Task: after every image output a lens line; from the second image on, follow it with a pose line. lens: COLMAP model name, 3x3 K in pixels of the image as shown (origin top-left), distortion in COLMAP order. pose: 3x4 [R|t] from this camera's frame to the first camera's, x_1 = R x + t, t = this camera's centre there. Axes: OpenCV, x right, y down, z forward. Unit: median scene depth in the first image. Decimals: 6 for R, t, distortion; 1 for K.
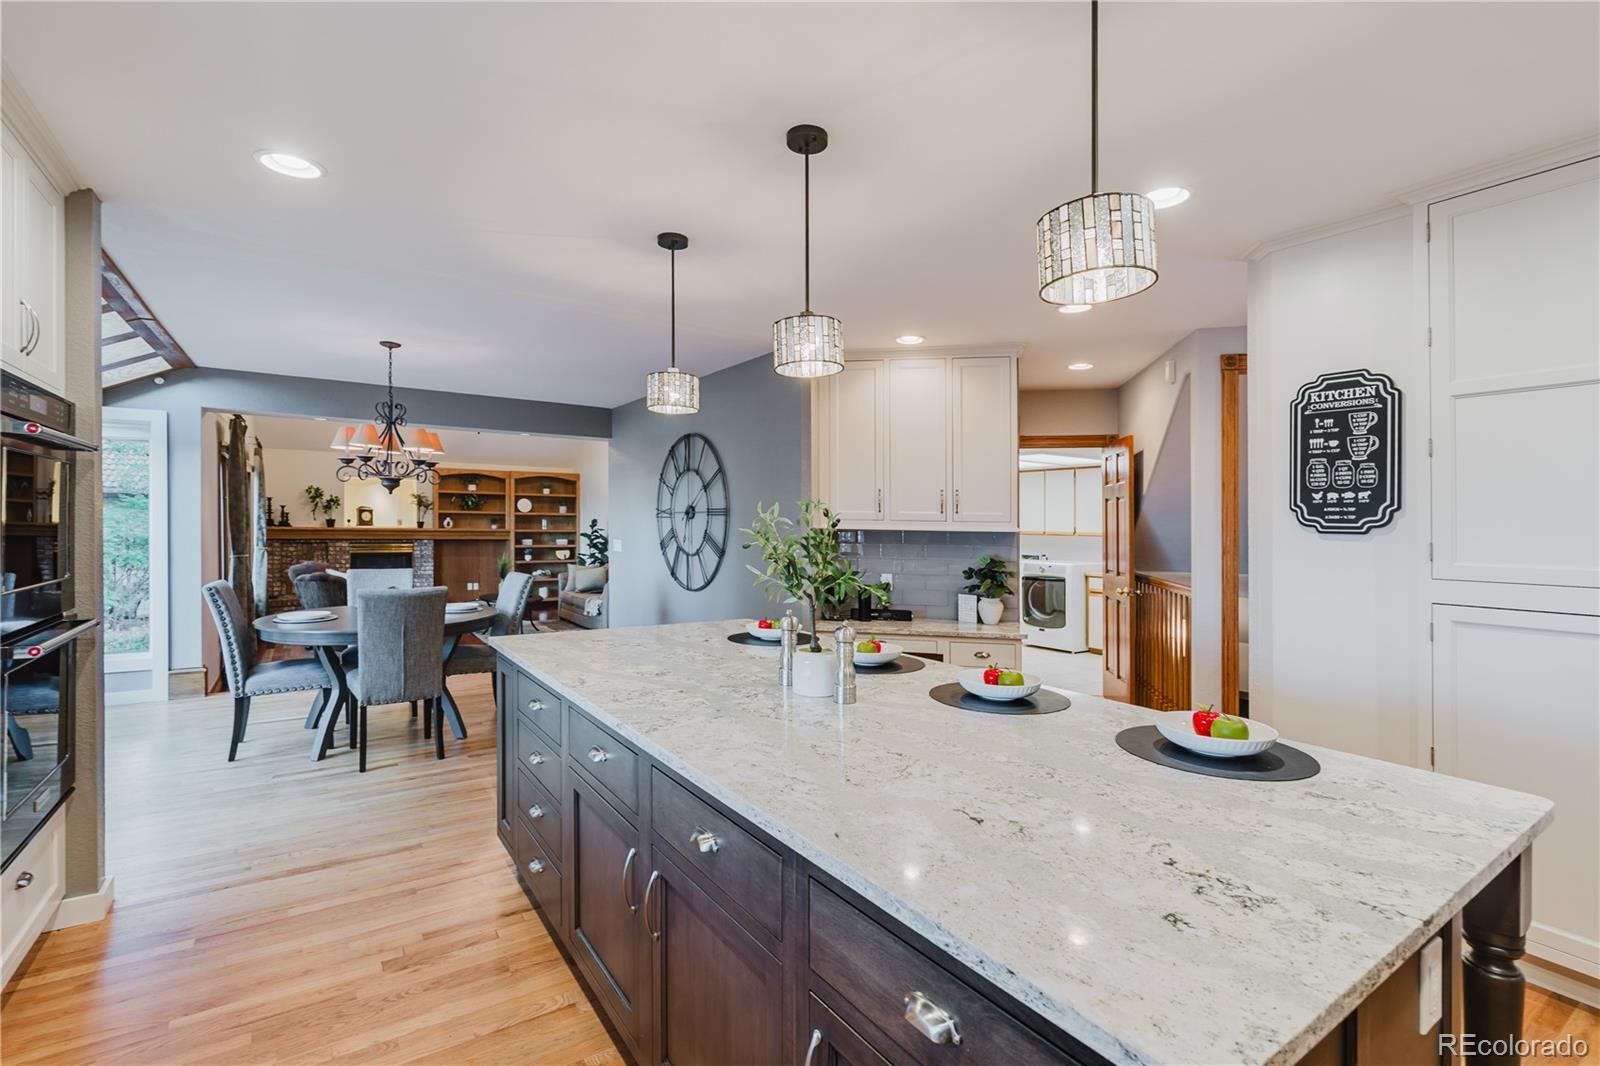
lens RADIAL K [[721.1, 0, 791.9], [0, 721.1, 531.1], [0, 0, 1]] dist [0.001156, 0.000244]
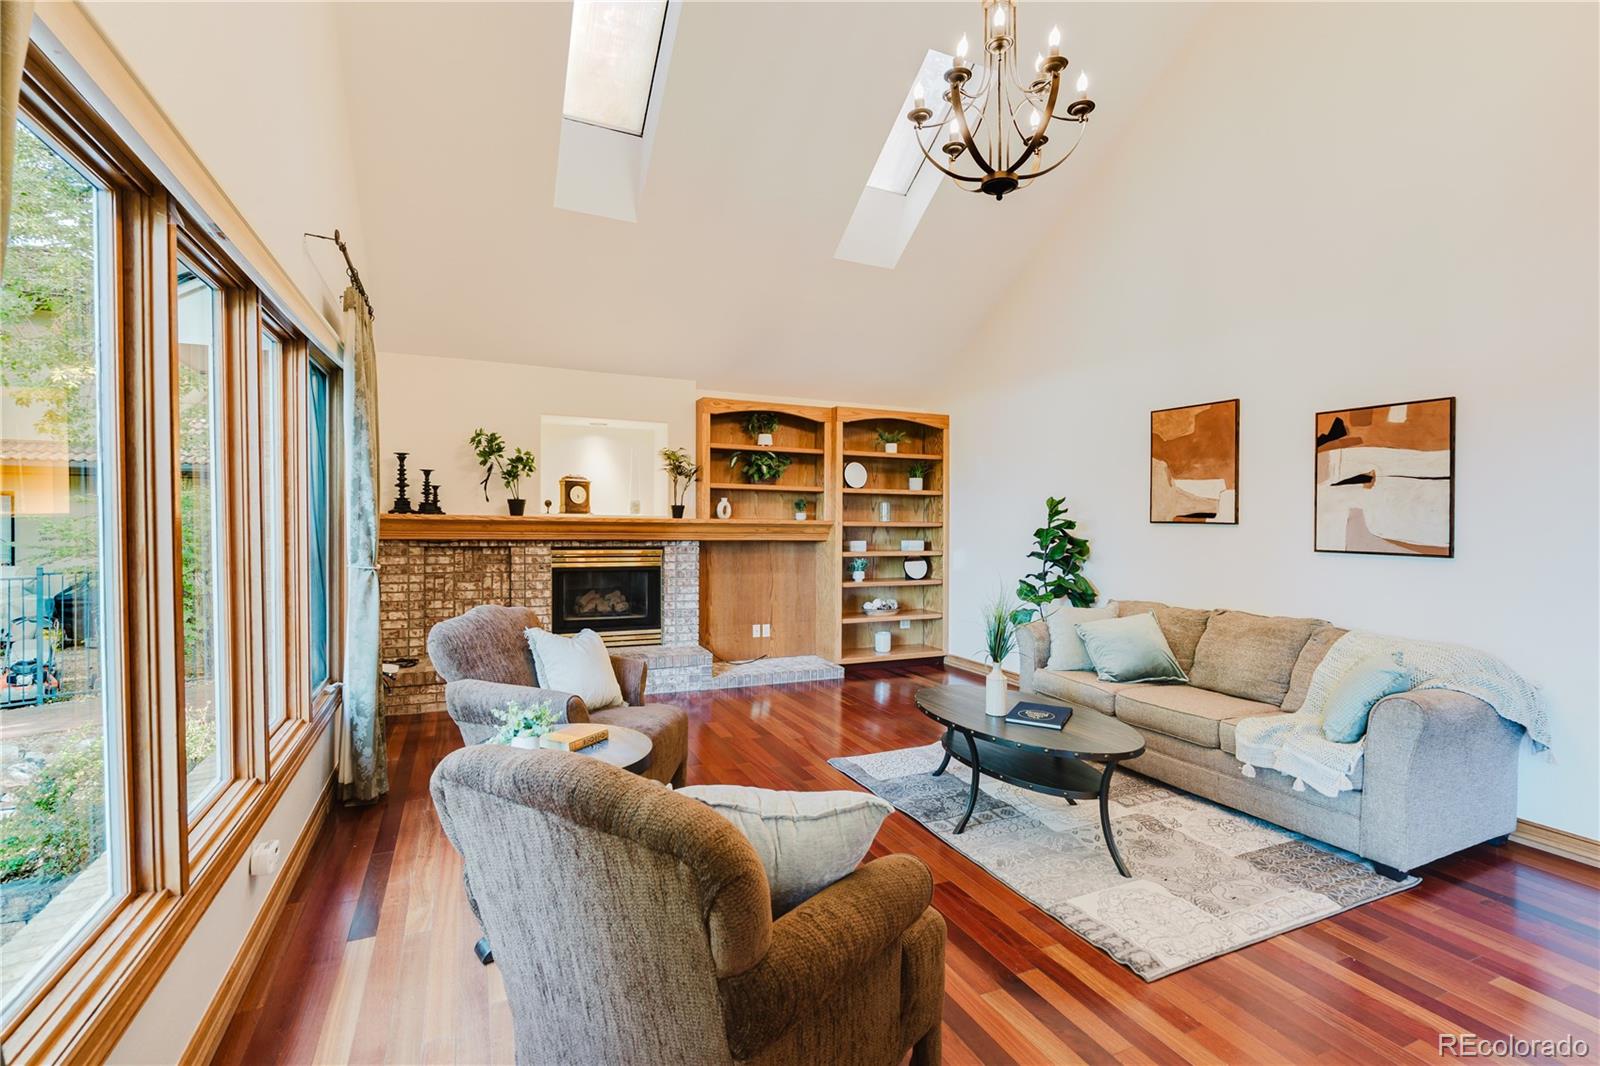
lens RADIAL K [[721.1, 0, 791.9], [0, 721.1, 531.1], [0, 0, 1]] dist [0.001156, 0.000244]
pose [[0.985469, 0.001099, -0.169853, -0.346721], [-0.000709, 0.999997, 0.002358, 0.003517], [0.169855, -0.002203, 0.985467, 0.511901]]
